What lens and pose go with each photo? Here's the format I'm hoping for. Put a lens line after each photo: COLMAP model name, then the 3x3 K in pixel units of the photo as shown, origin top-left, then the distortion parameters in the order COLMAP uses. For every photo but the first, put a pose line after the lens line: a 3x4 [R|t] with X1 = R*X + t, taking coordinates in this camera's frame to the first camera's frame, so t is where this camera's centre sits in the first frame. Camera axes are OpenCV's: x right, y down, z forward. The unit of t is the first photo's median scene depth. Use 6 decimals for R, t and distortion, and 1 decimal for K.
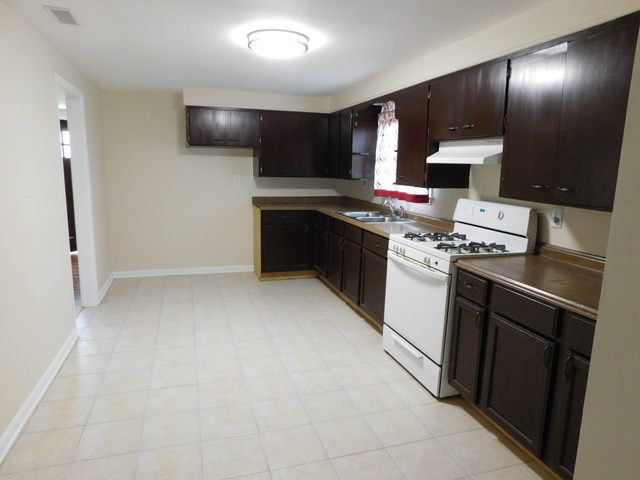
lens RADIAL K [[426.1, 0, 319.4], [0, 426.1, 238.3], [0, 0, 1]] dist [-0.010098, -0.000952]
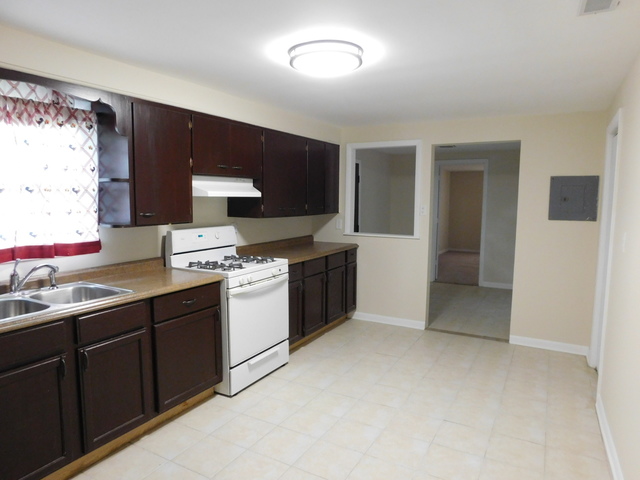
lens RADIAL K [[426.1, 0, 319.0], [0, 426.1, 243.3], [0, 0, 1]] dist [-0.010098, -0.000952]
pose [[-0.685712, -0.106818, 0.719992, -0.683027], [0.103960, 0.964659, 0.242127, -0.297827], [-0.720411, 0.240879, -0.650373, 1.551025]]
